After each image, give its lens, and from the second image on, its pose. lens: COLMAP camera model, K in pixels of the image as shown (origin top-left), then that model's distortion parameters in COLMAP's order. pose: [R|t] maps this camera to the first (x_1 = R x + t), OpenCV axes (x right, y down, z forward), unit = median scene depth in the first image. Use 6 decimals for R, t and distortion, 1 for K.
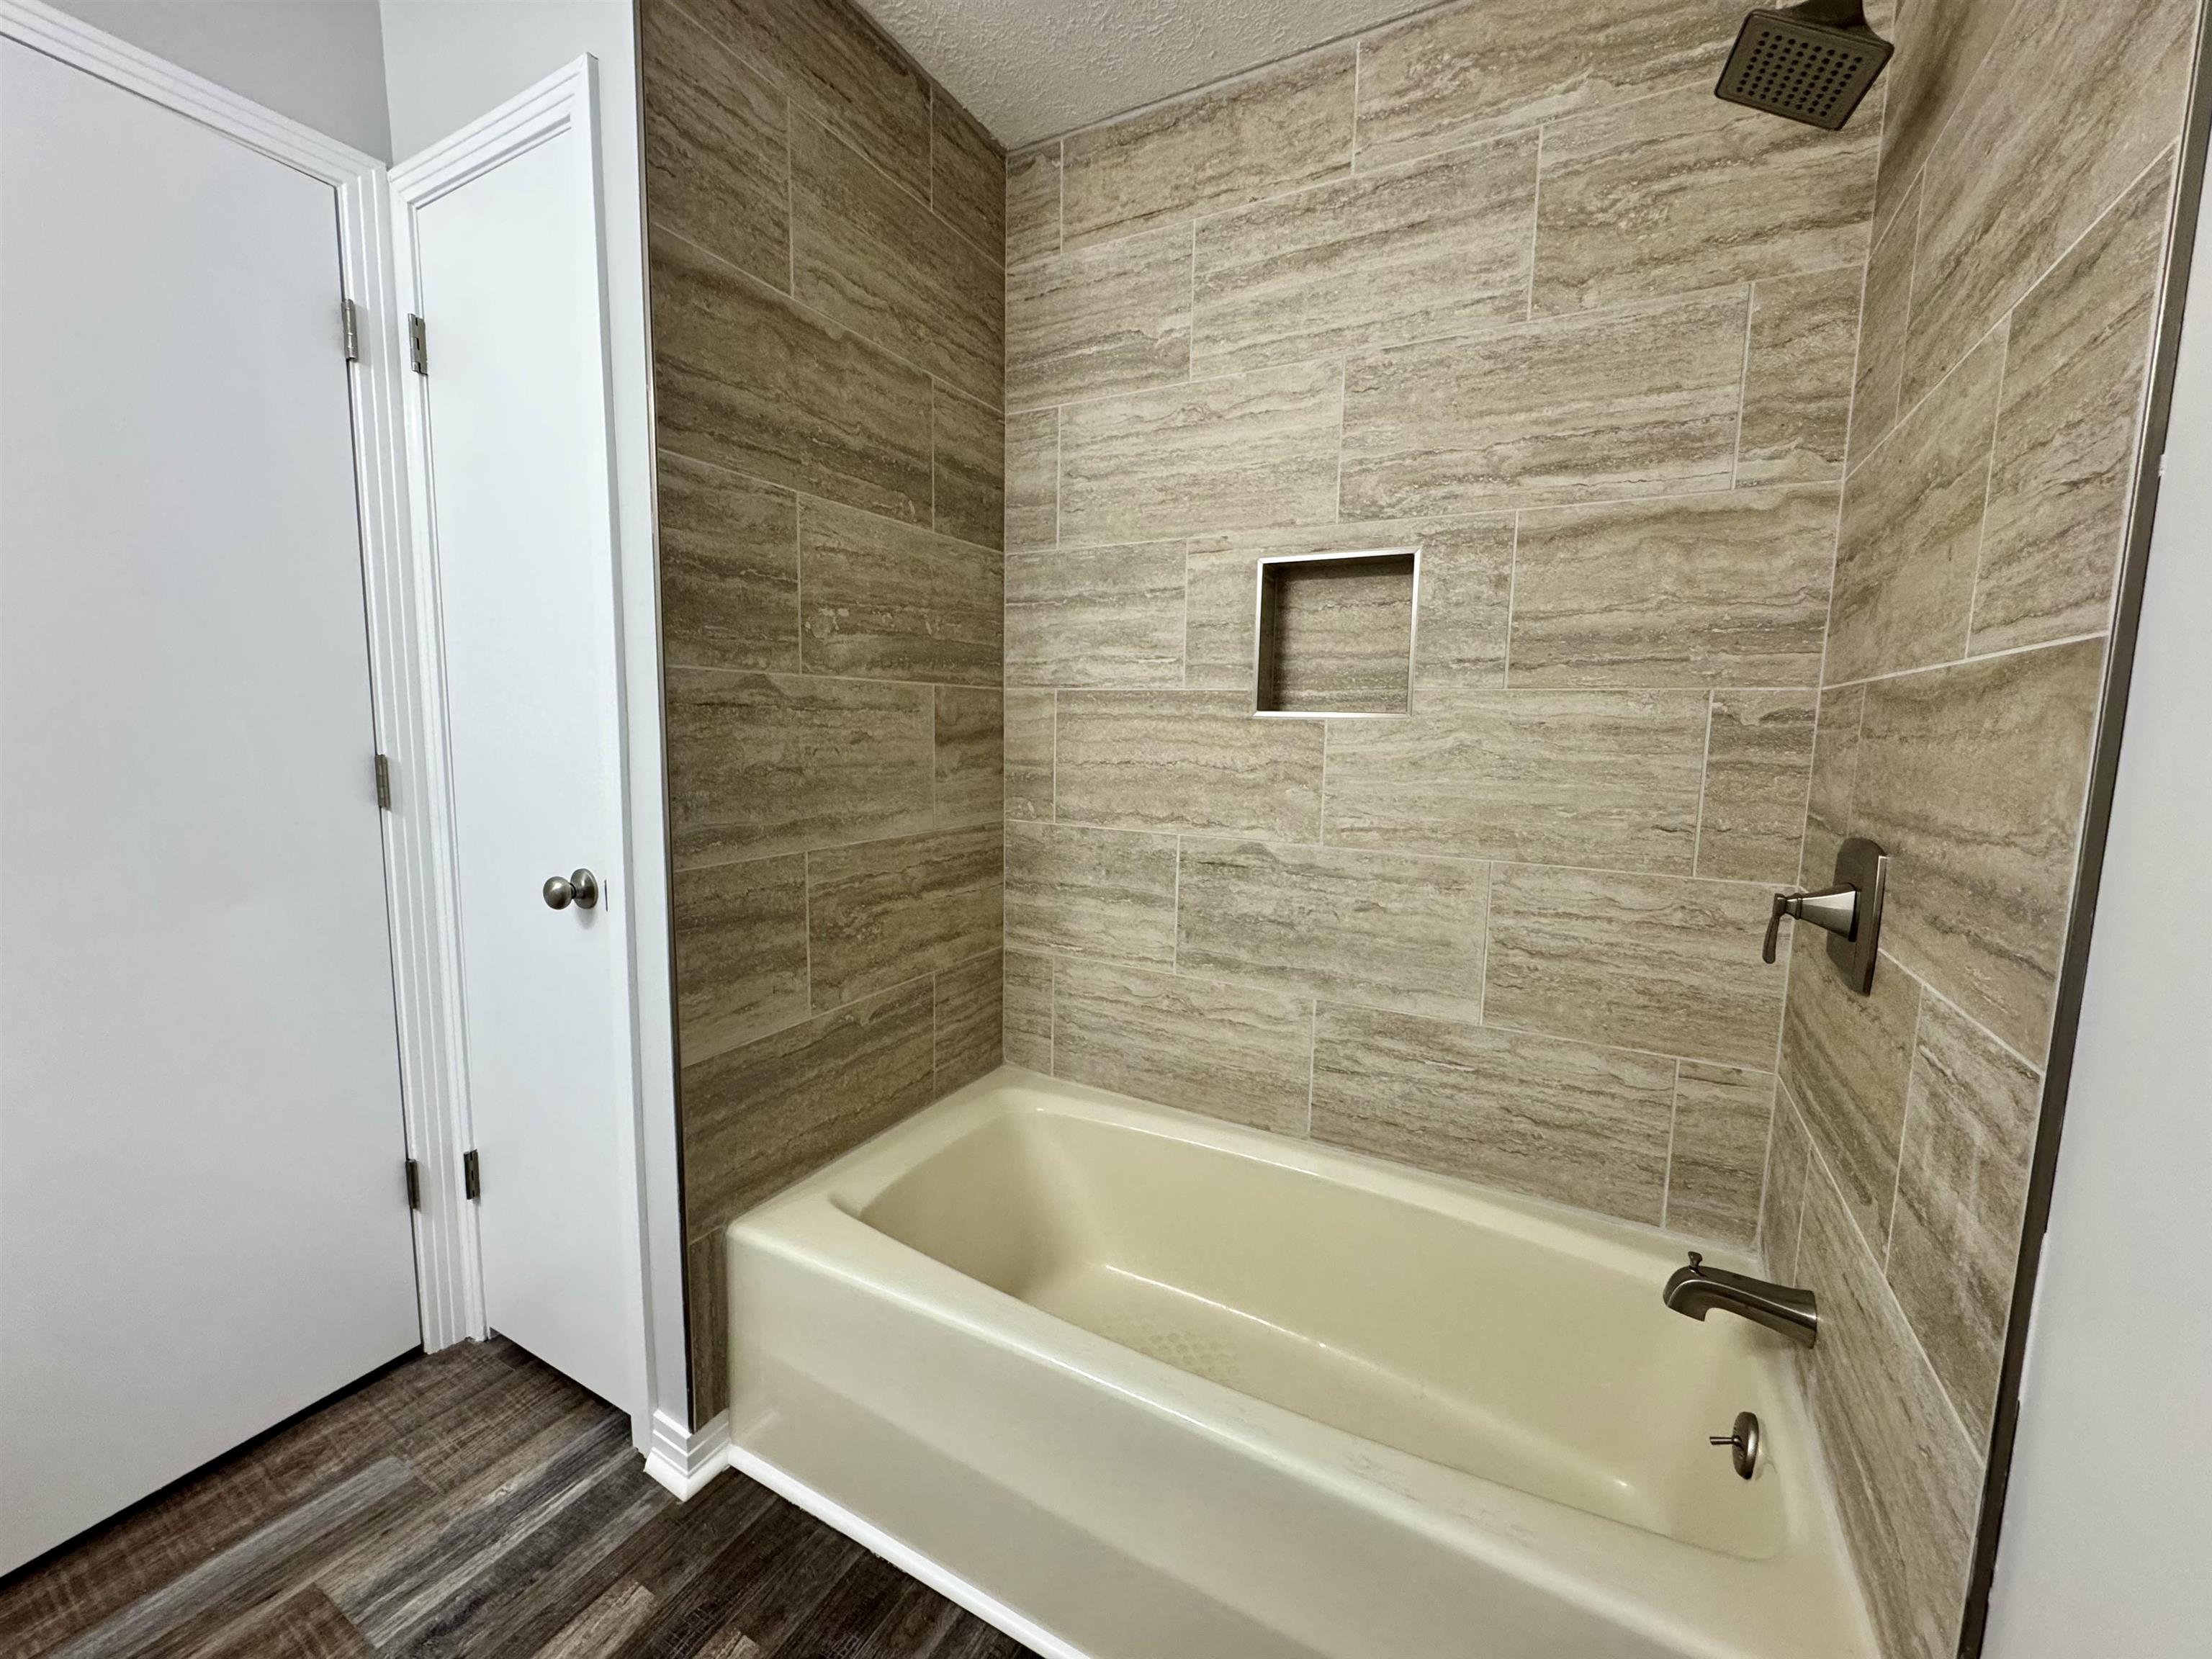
lens RADIAL K [[884.3, 0, 1113.8], [0, 884.3, 821.9], [0, 0, 1]] dist [-0.001983, 0.000790]
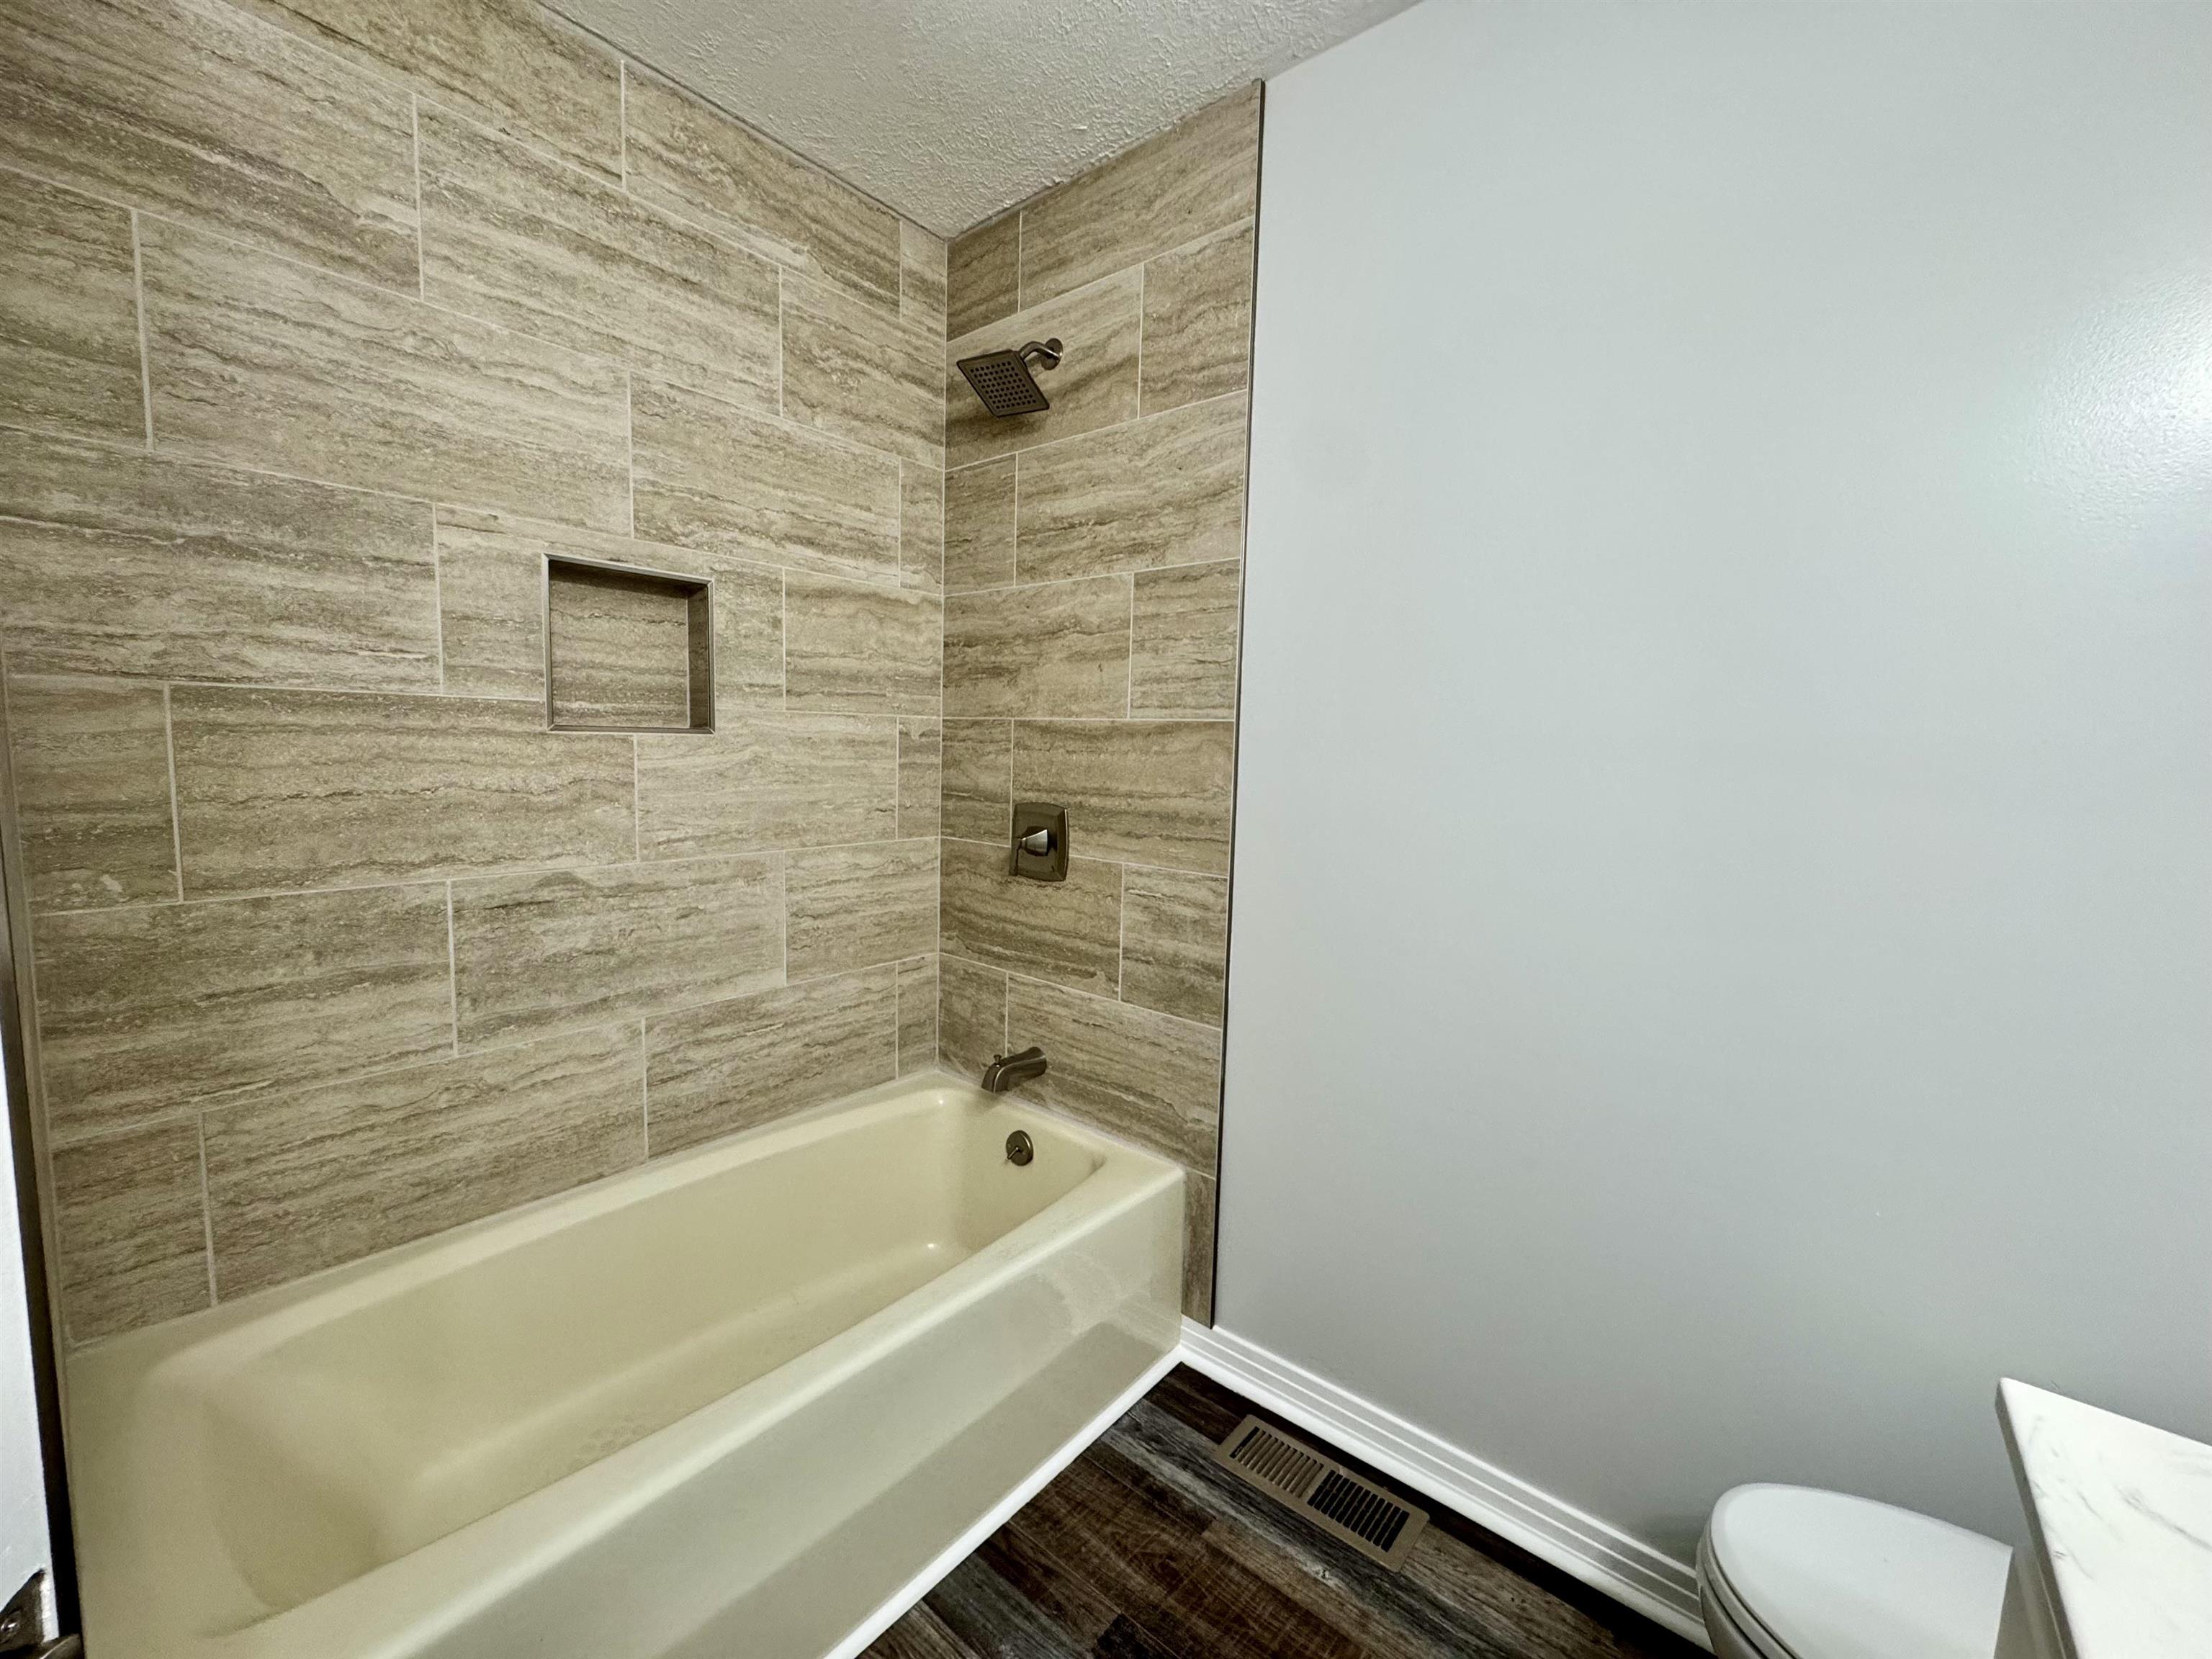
lens RADIAL K [[884.3, 0, 1106.4], [0, 884.3, 826.3], [0, 0, 1]] dist [-0.001983, 0.000790]
pose [[0.189540, -0.109659, 0.975730, -0.642897], [0.088195, 0.991628, 0.094313, -0.061723], [-0.977904, 0.068179, 0.197624, 0.301153]]
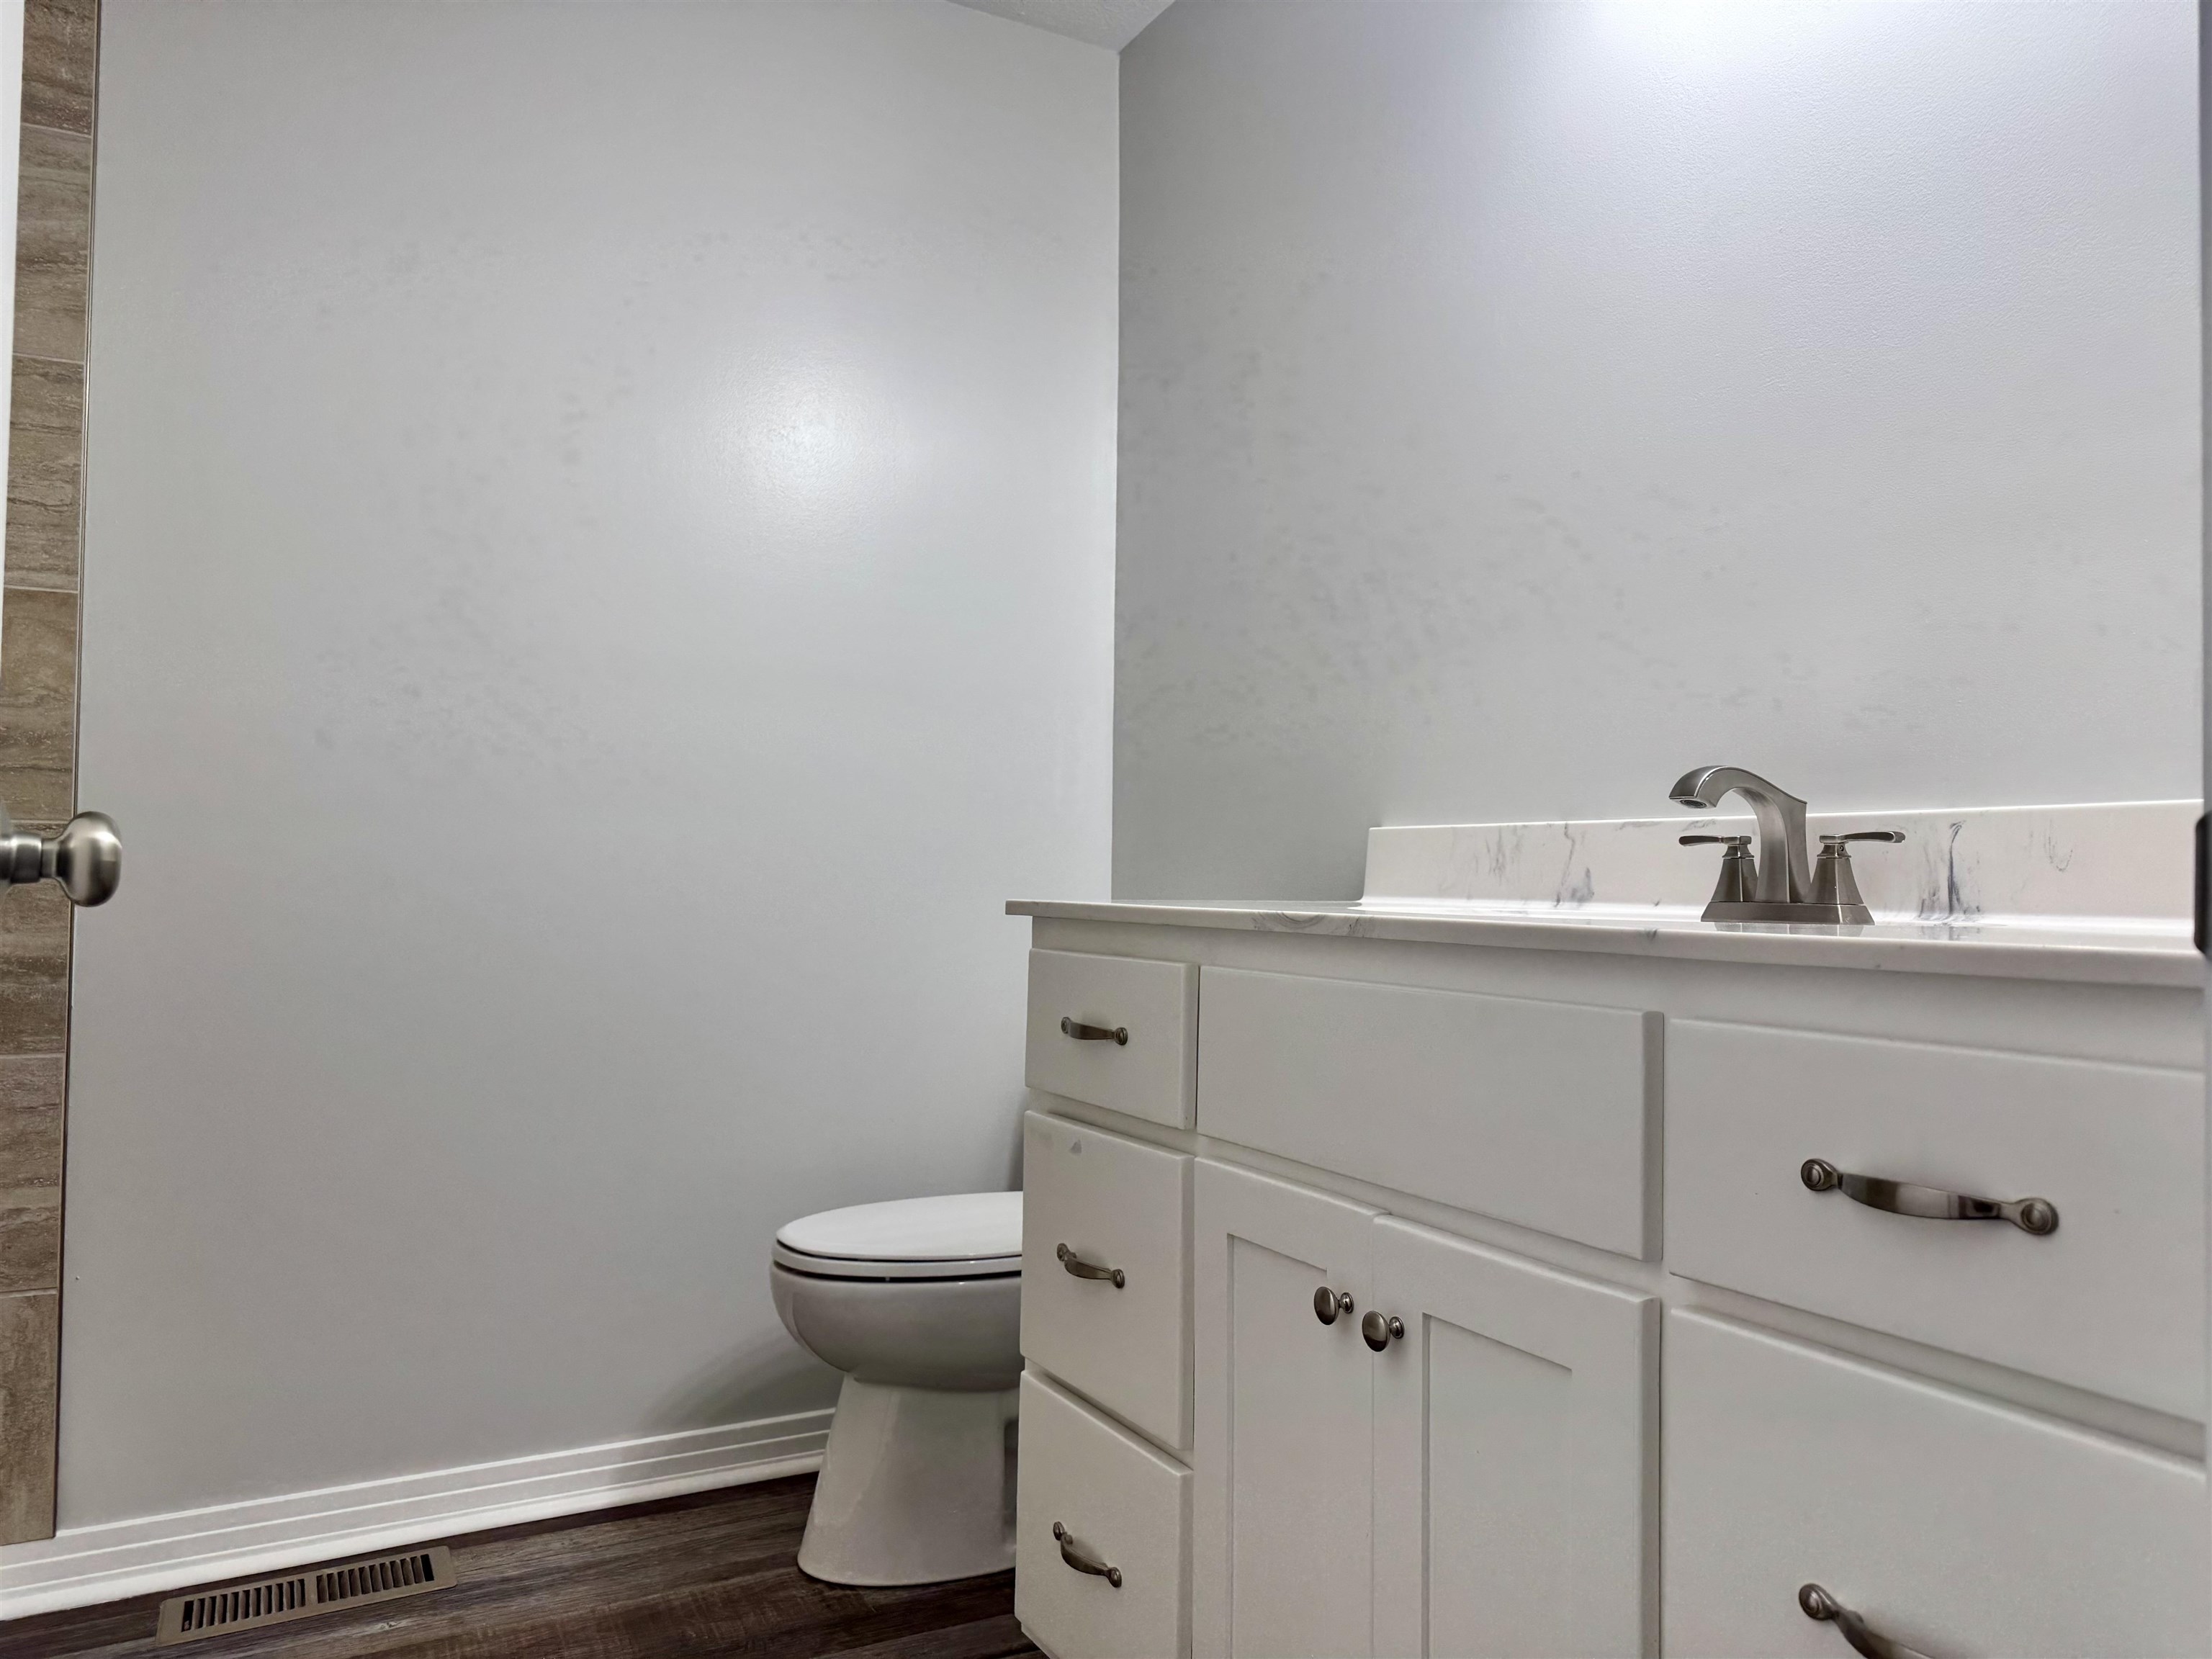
lens RADIAL K [[1568.5, 0, 1105.2], [0, 1568.5, 831.0], [0, 0, 1]] dist [-0.002883, -0.001105]
pose [[-0.835000, -0.013990, 0.550072, -0.987681], [0.038982, 0.995661, 0.084496, 0.042367], [-0.548867, 0.091997, -0.830832, 0.958400]]
